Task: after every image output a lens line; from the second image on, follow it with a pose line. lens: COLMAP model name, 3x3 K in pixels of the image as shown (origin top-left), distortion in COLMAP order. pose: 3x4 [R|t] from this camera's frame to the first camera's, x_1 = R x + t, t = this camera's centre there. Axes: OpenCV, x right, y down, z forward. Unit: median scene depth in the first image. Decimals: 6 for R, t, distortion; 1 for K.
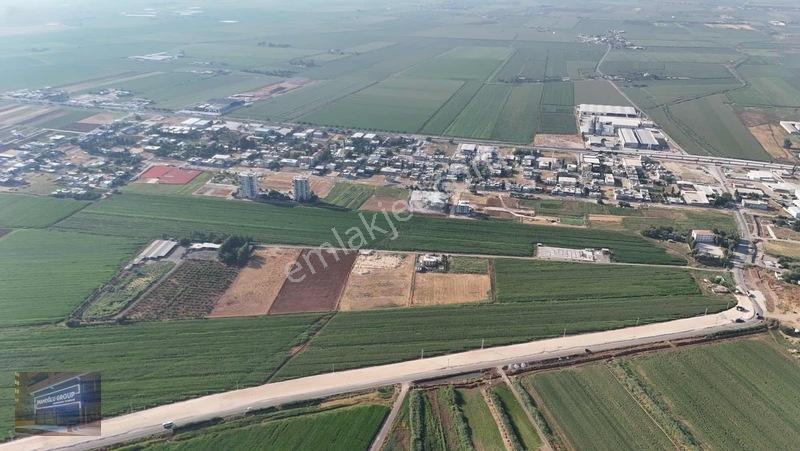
lens RADIAL K [[589.8, 0, 401.3], [0, 589.8, 225.7], [0, 0, 1]] dist [0.071597, -0.071333]
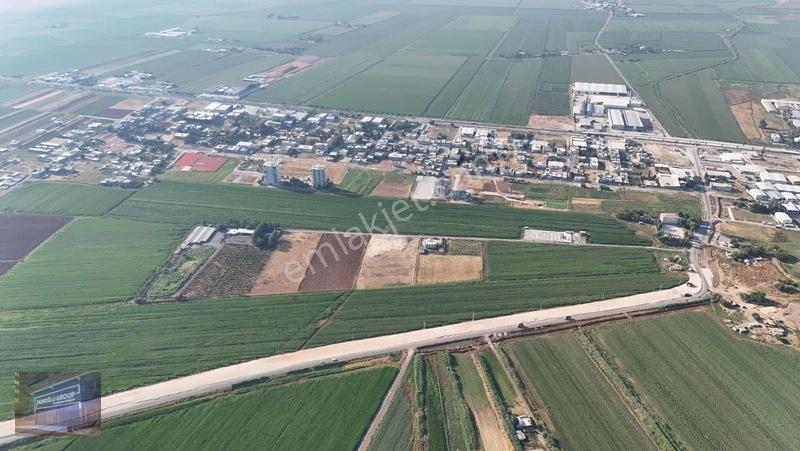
lens RADIAL K [[589.8, 0, 401.3], [0, 589.8, 225.7], [0, 0, 1]] dist [0.071597, -0.071333]
pose [[0.999909, -0.006939, -0.011566, 0.001893], [0.007786, 0.997168, 0.074806, -0.056540], [0.011014, -0.074889, 0.997131, -0.146428]]
